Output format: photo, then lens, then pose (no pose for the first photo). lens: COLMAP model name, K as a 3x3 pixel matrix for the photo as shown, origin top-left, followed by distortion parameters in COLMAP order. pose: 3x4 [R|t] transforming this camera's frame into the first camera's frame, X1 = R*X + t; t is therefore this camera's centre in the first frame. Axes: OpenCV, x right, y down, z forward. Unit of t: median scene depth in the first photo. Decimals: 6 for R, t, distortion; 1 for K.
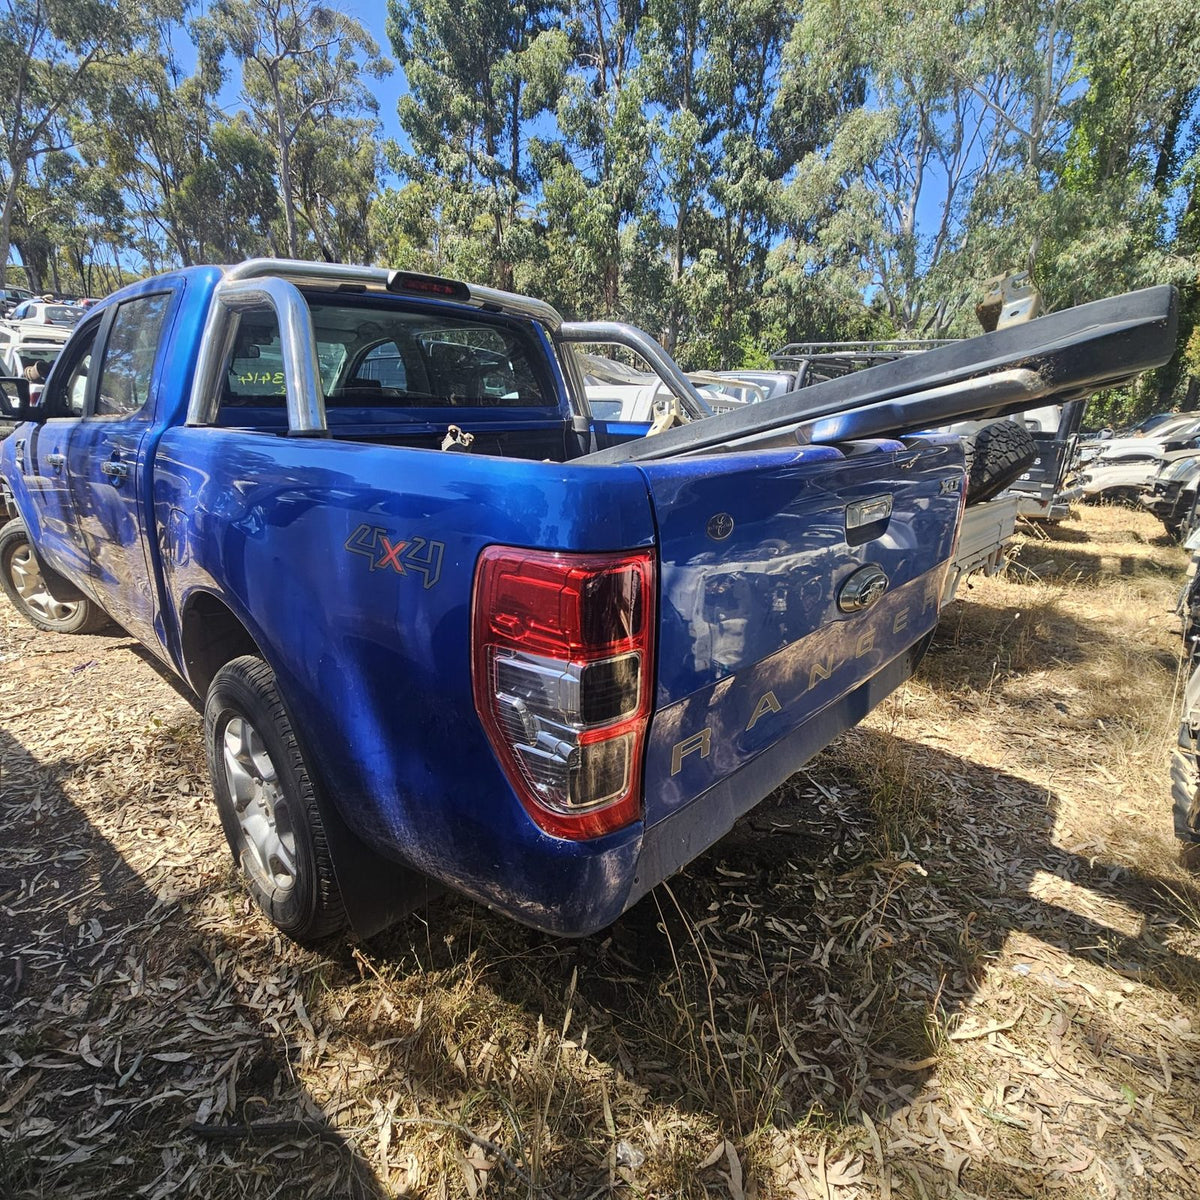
lens RADIAL K [[663.9, 0, 596.3], [0, 663.9, 604.3], [0, 0, 1]] dist [0.004383, 0.000896]
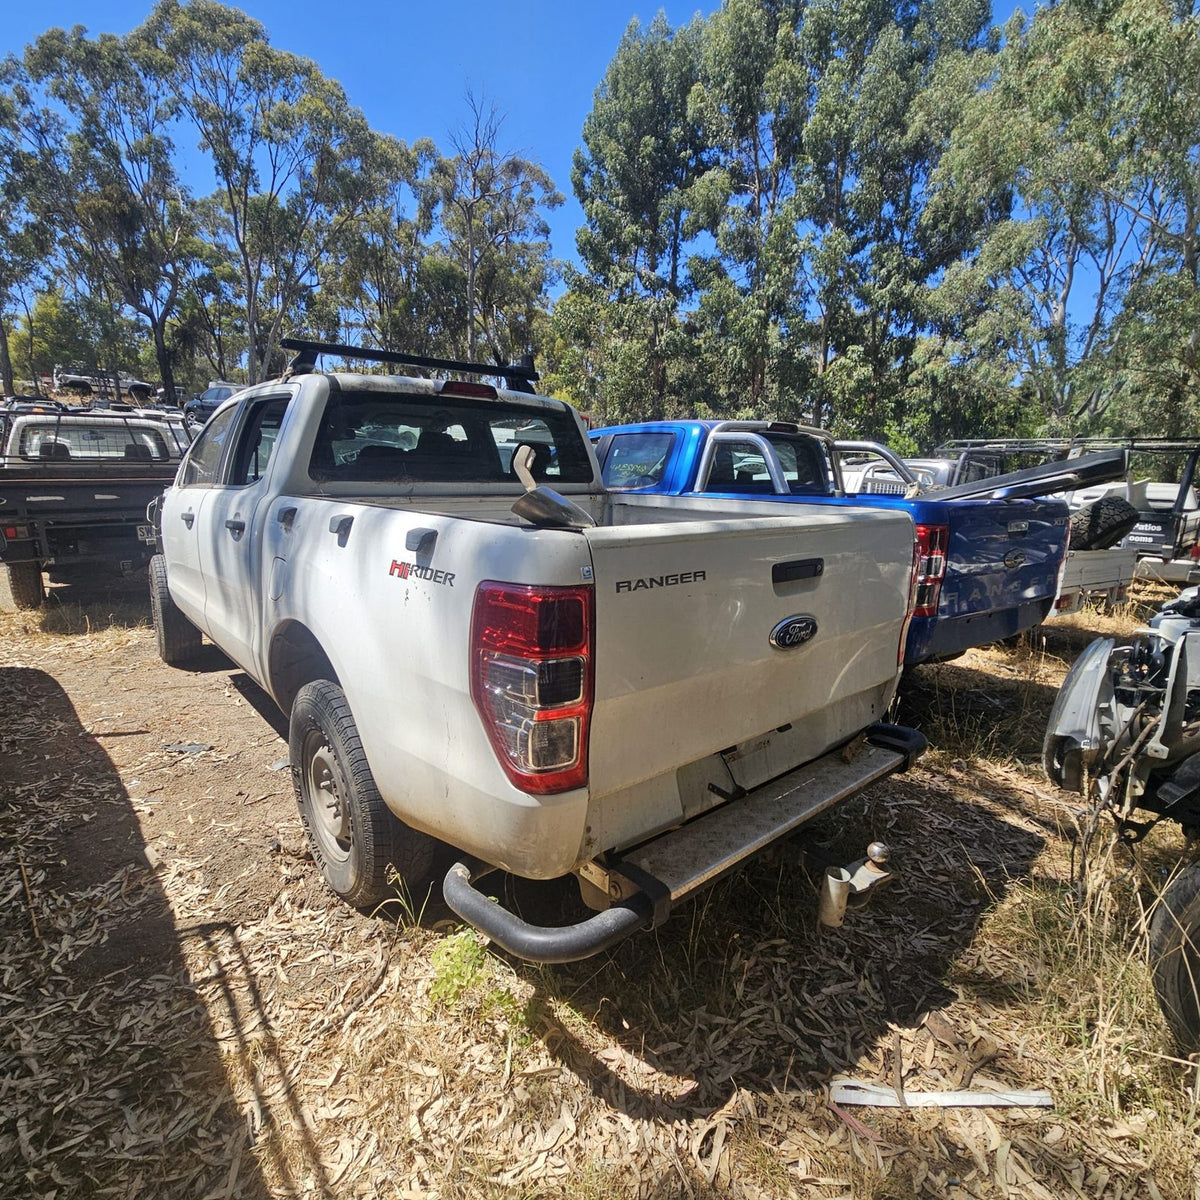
lens RADIAL K [[665.7, 0, 597.6], [0, 665.7, 607.2], [0, 0, 1]] dist [0.000057, 0.001917]
pose [[0.983423, 0.039653, -0.176938, -0.033358], [-0.058690, 0.992877, -0.103688, 0.024906], [0.171566, 0.112353, 0.978745, -0.081830]]
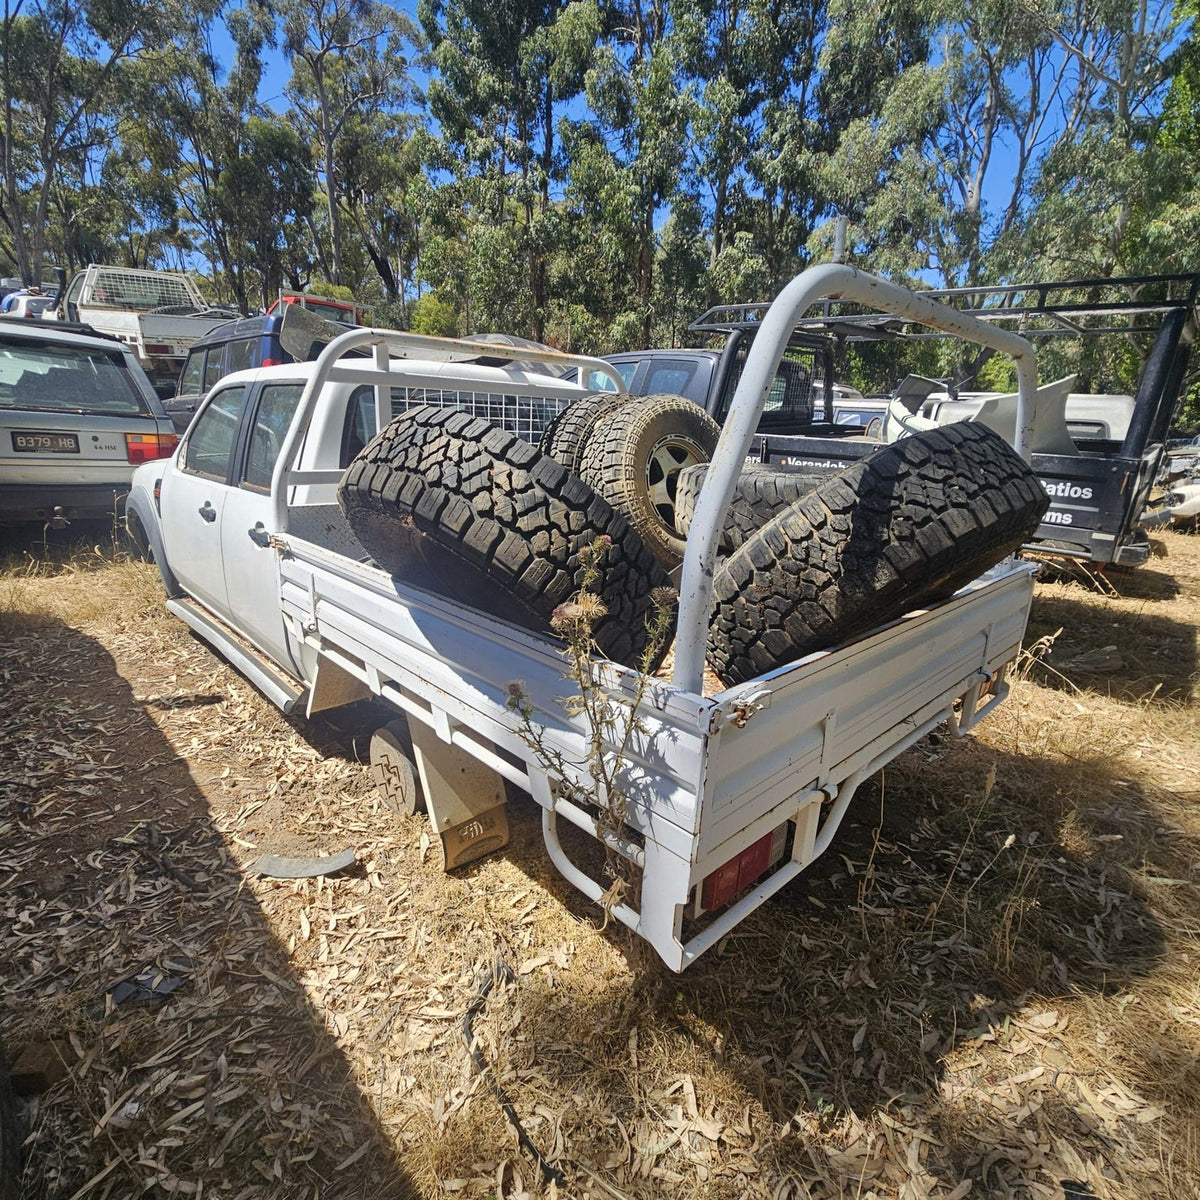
lens RADIAL K [[665.7, 0, 597.6], [0, 665.7, 607.2], [0, 0, 1]] dist [0.000057, 0.001917]
pose [[0.996598, 0.027339, -0.077754, 0.050984], [-0.026976, 0.999620, 0.005717, -0.019126], [0.077880, -0.003600, 0.996956, 0.069098]]
